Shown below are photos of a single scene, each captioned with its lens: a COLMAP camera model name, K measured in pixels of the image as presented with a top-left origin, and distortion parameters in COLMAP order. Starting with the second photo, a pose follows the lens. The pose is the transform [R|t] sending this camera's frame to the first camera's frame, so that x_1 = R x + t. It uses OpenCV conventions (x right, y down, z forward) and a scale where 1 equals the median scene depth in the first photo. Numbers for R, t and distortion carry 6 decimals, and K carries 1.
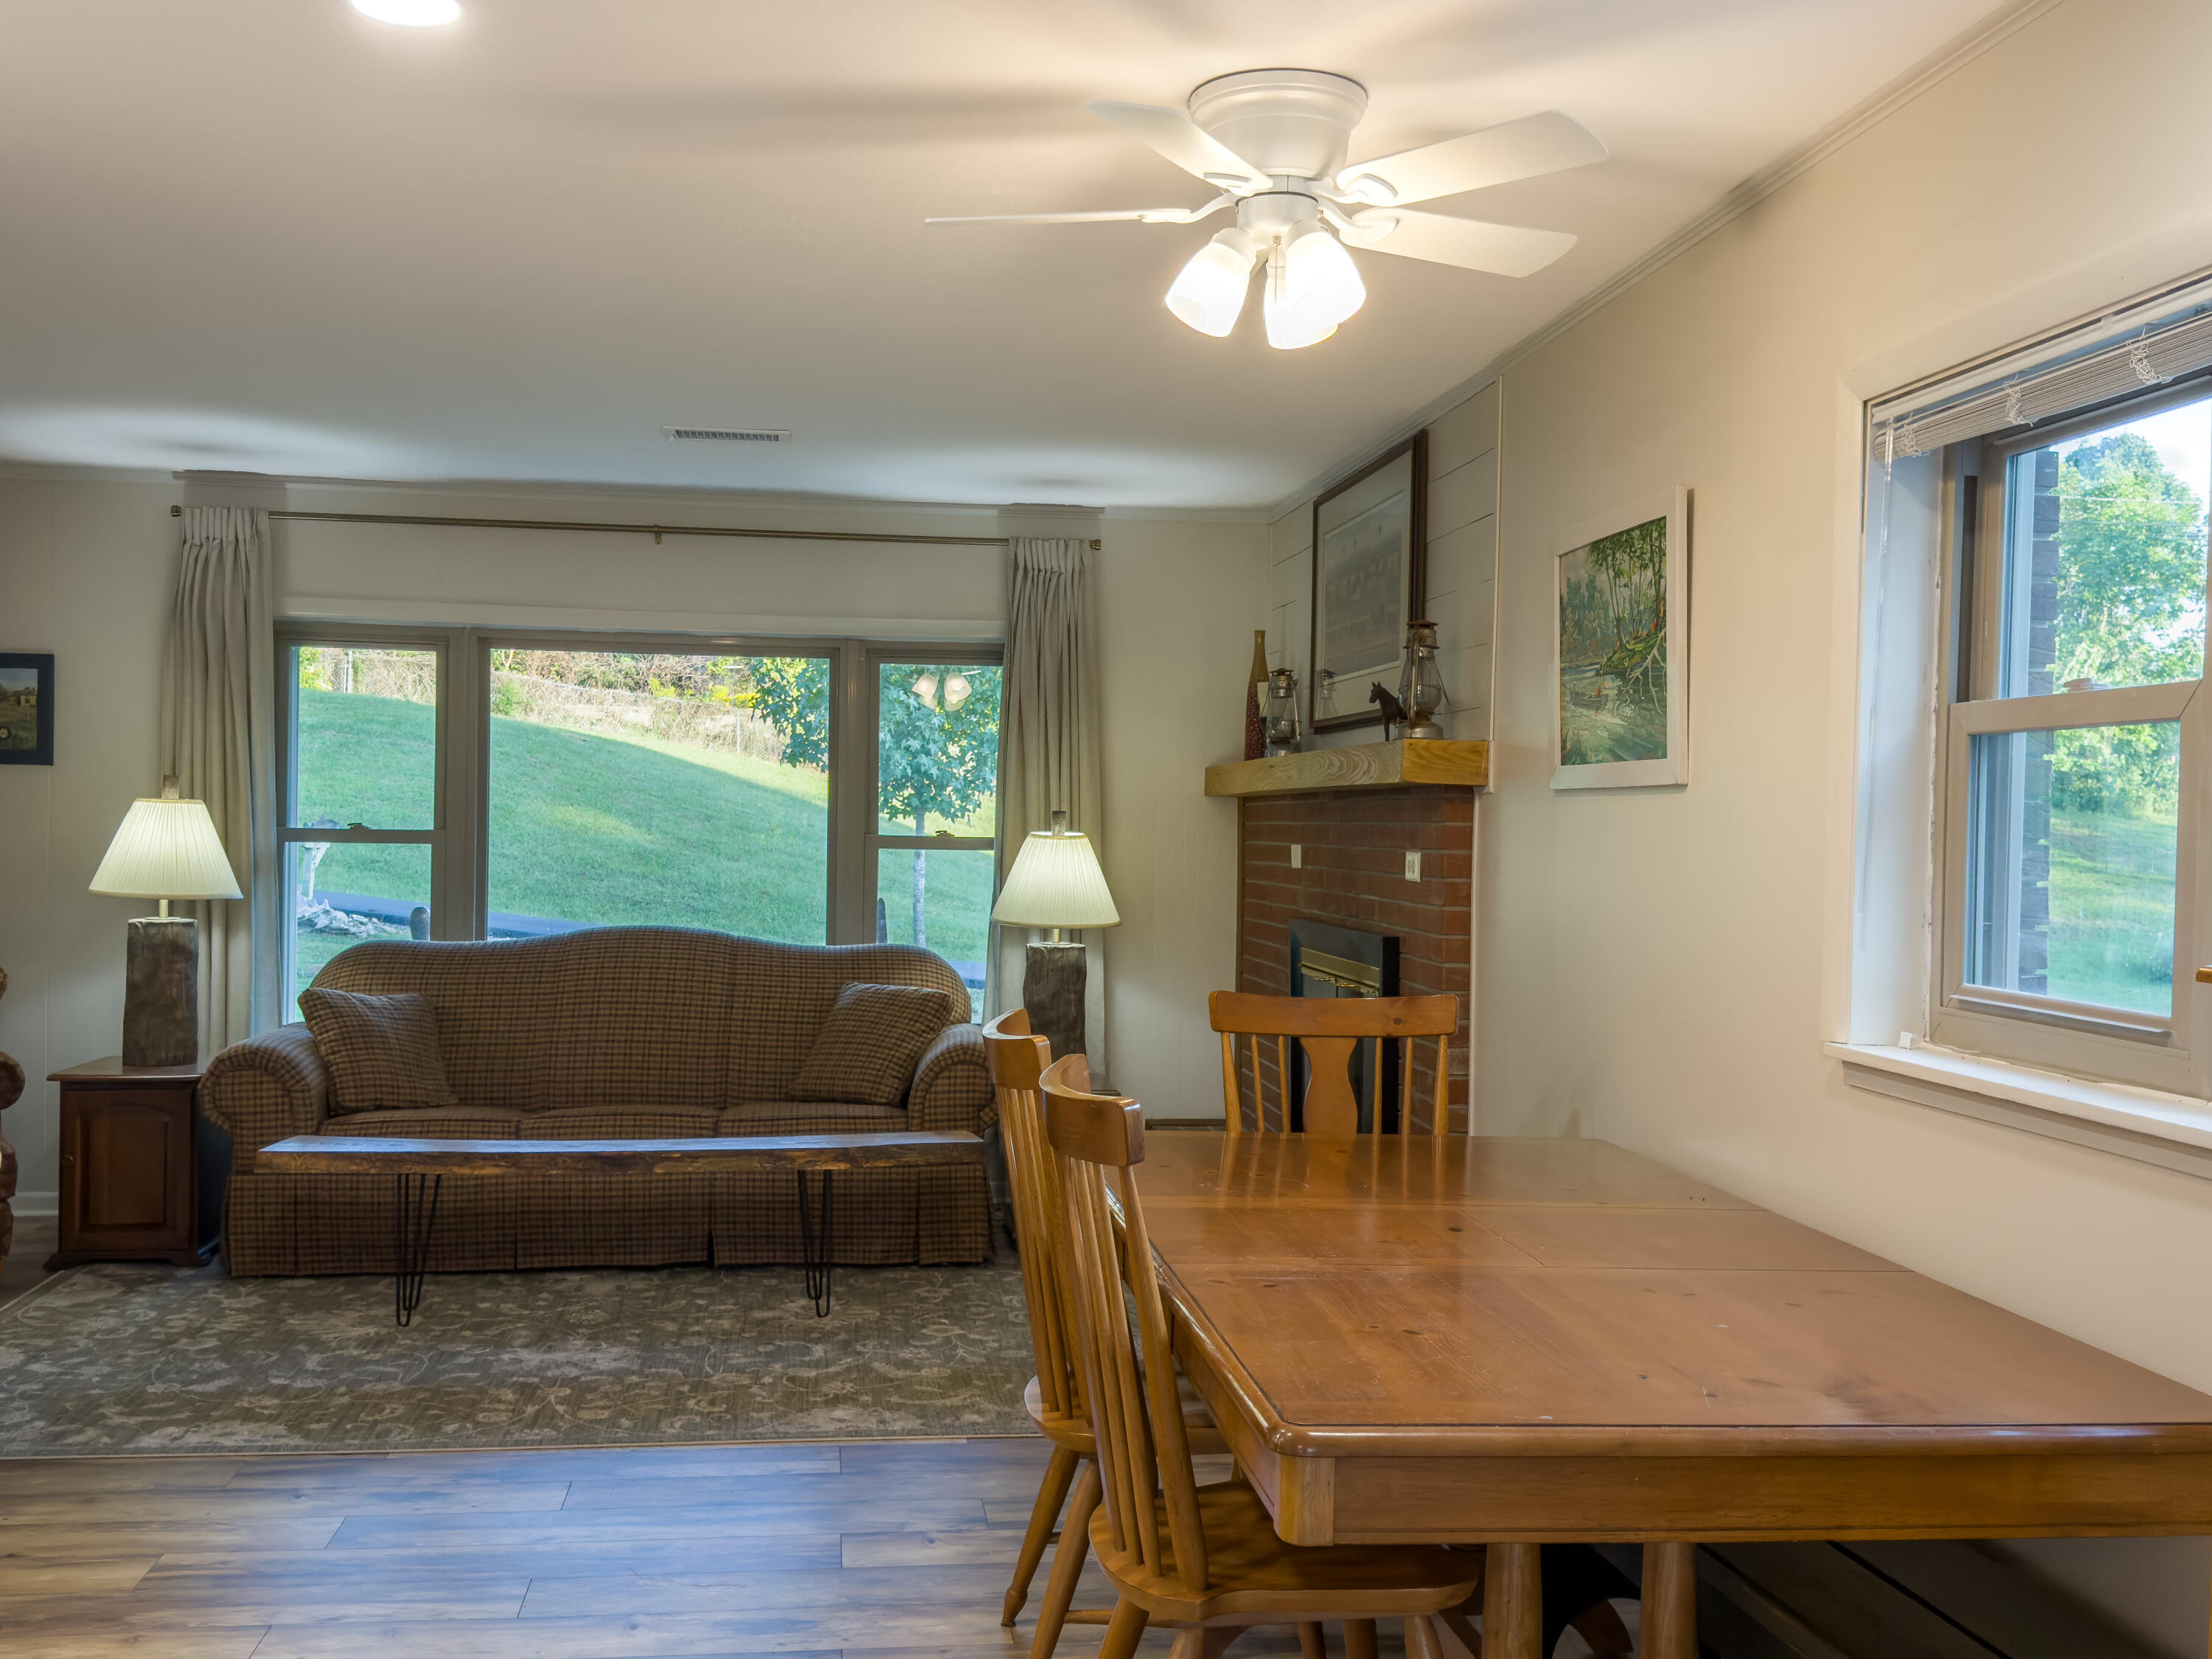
lens RADIAL K [[2203.8, 0, 1106.0], [0, 2203.8, 829.5], [0, 0, 1]] dist [0.000746, -0.004918]
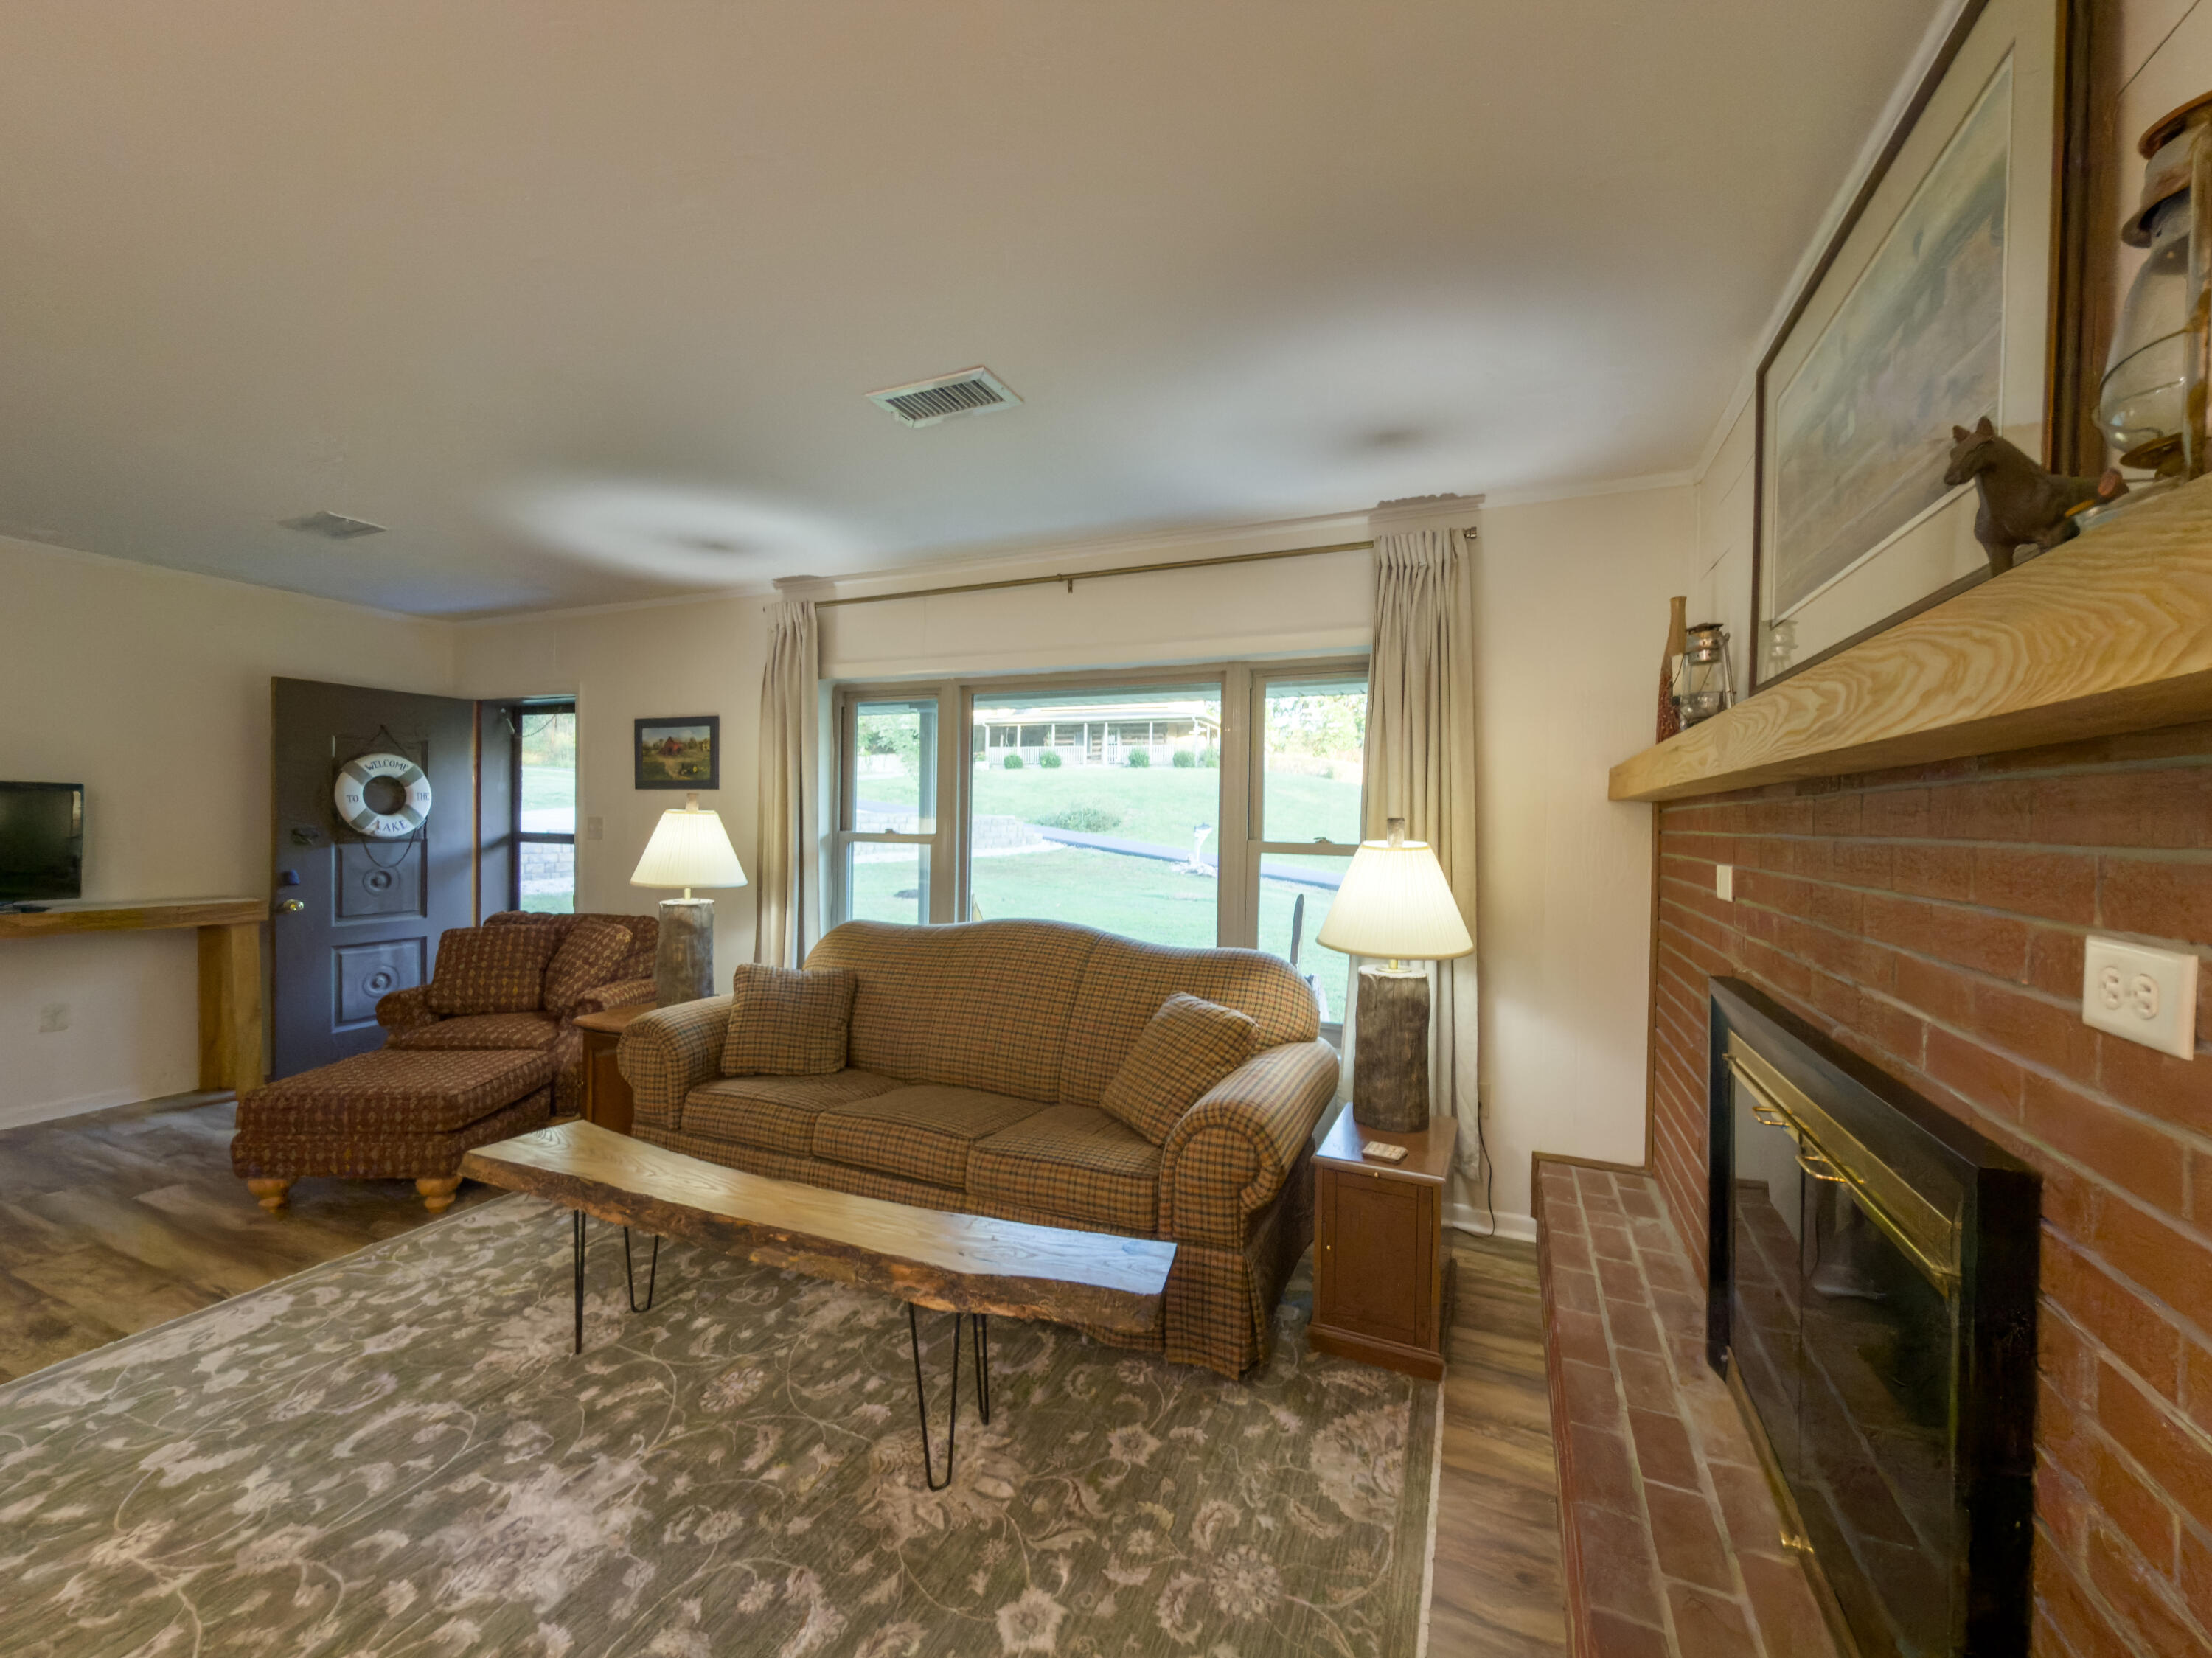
lens RADIAL K [[890.6, 0, 1106.0], [0, 890.6, 829.0], [0, 0, 1]] dist [0.001184, 0.000046]
pose [[0.853474, 0.003724, -0.521123, 0.067697], [-0.004462, 0.999990, -0.000162, -0.003699], [0.521117, 0.002463, 0.853482, 0.672238]]
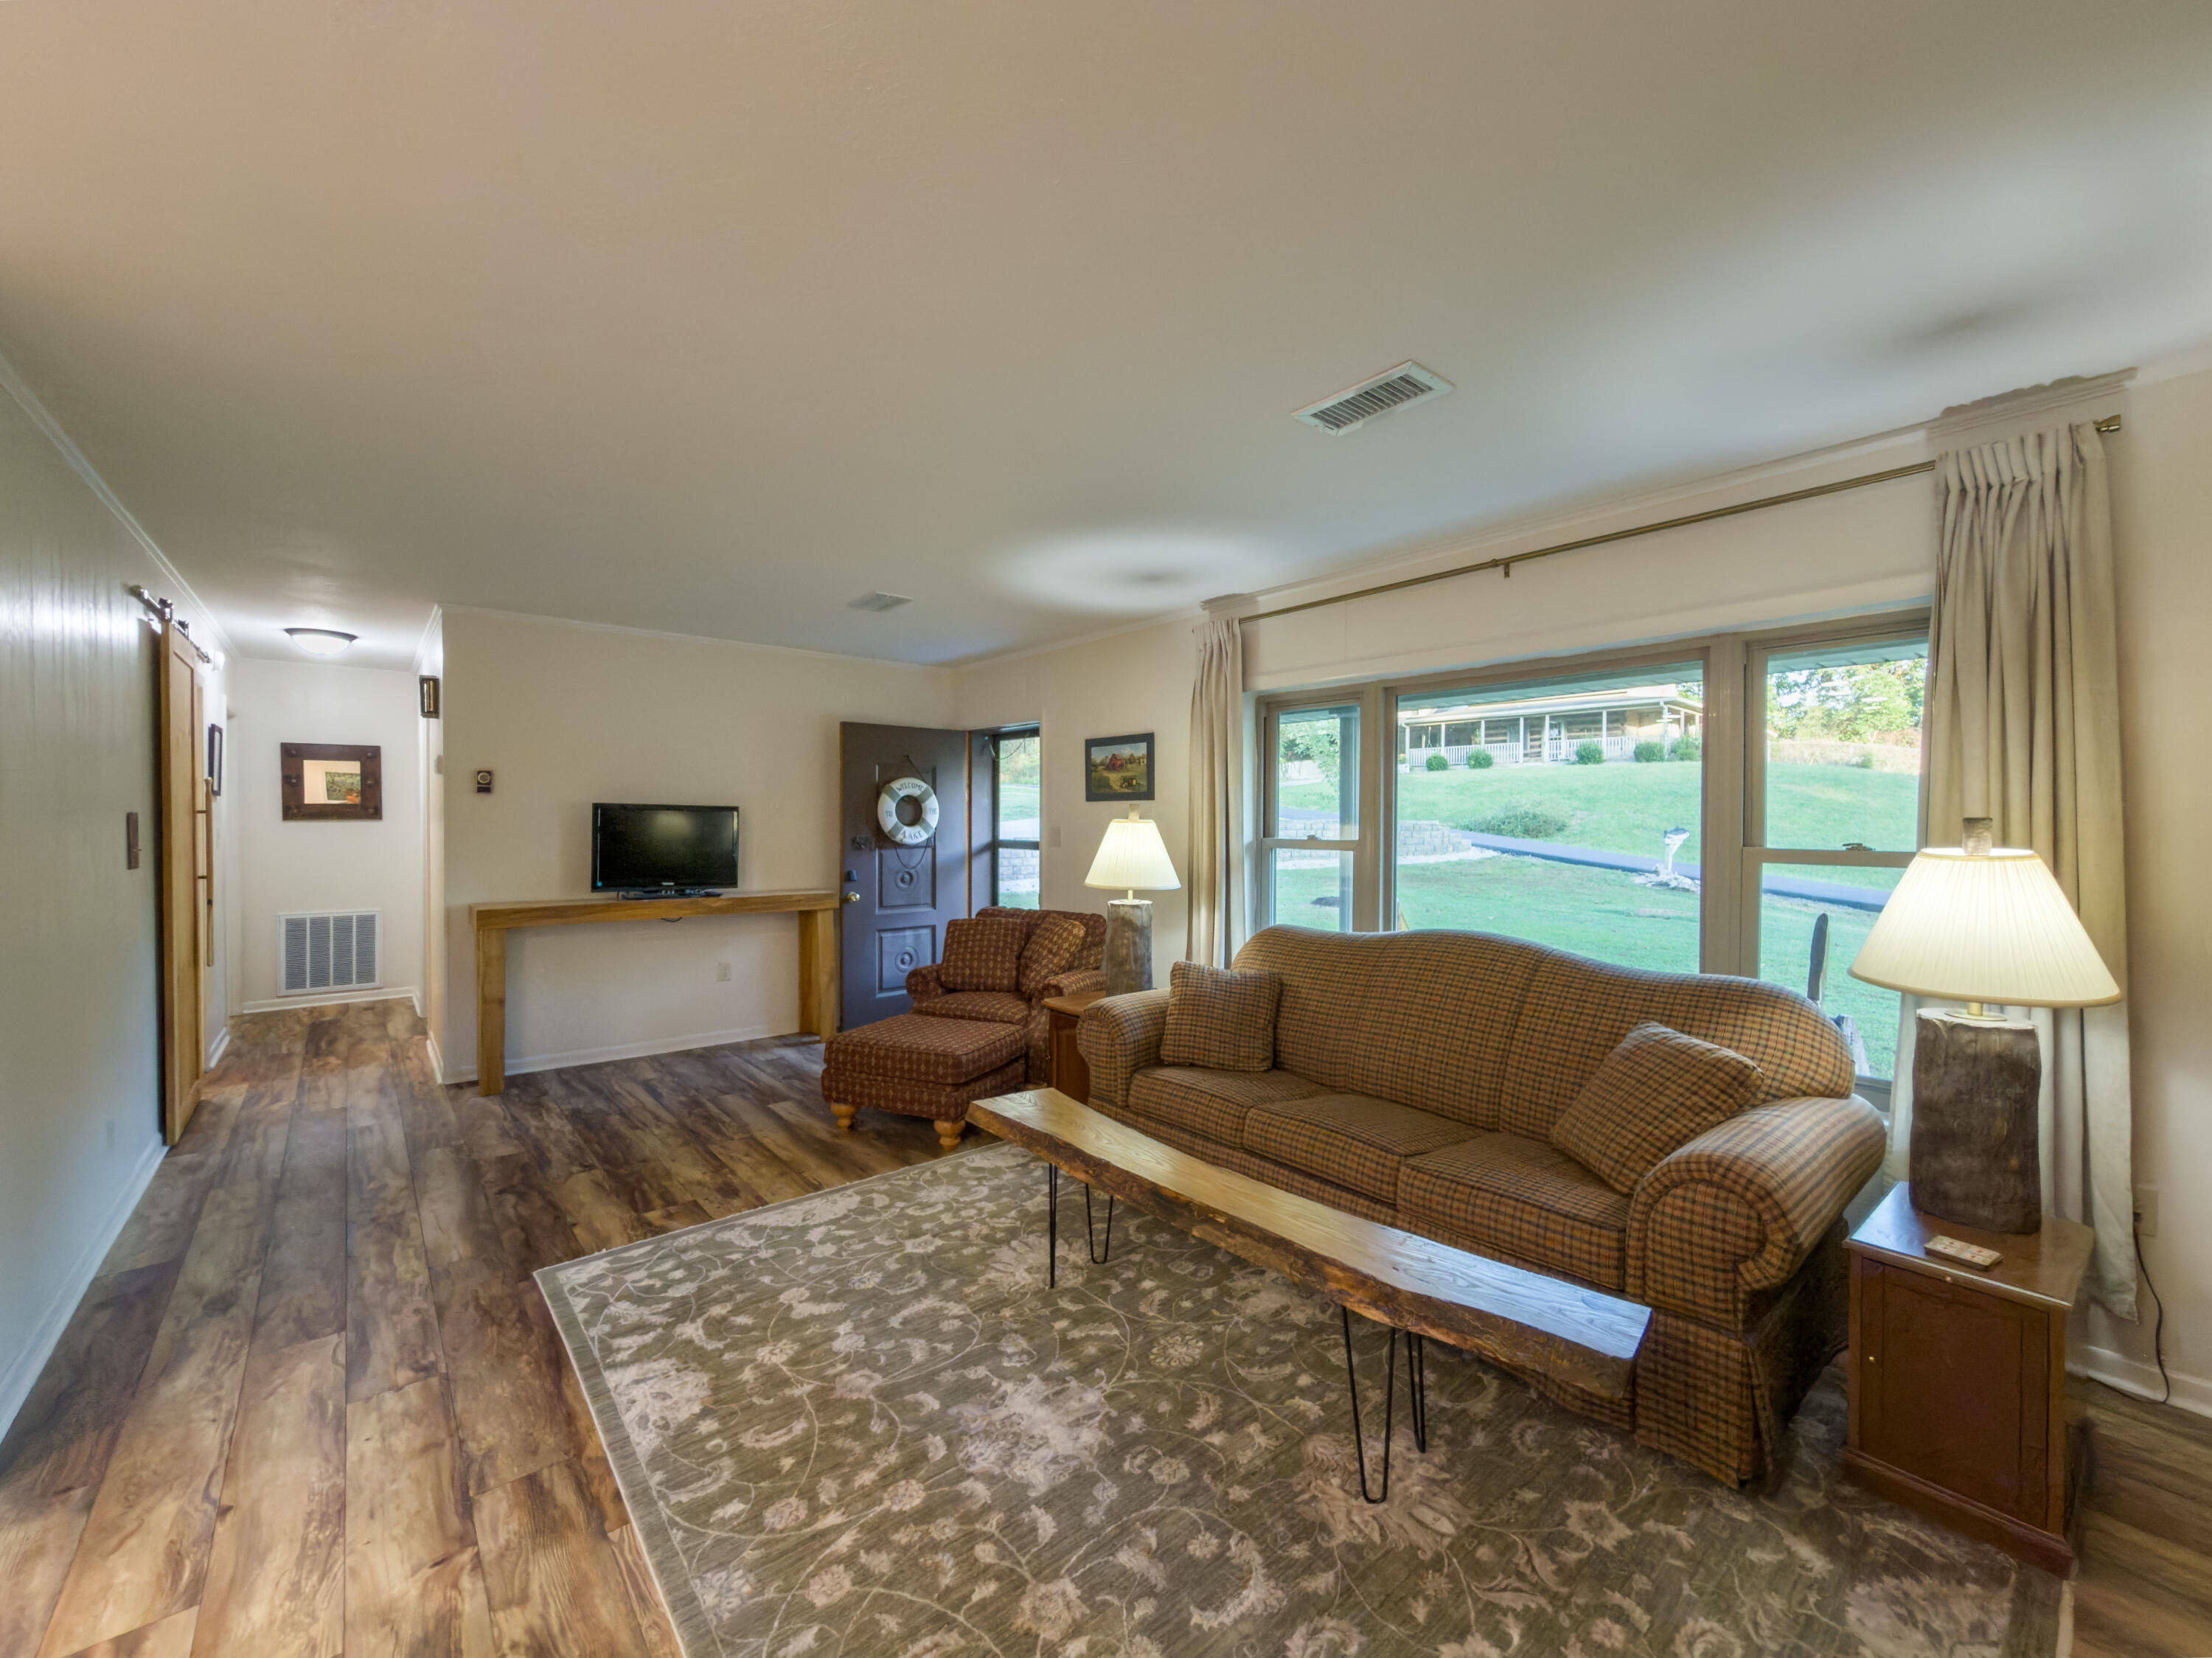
lens RADIAL K [[899.9, 0, 1106.0], [0, 899.9, 829.0], [0, 0, 1]] dist [-0.000508, 0.000043]
pose [[0.536663, -0.005985, -0.843776, 0.070270], [0.000782, 0.999978, -0.006595, -0.003726], [0.843796, 0.002880, 0.536656, 0.663489]]
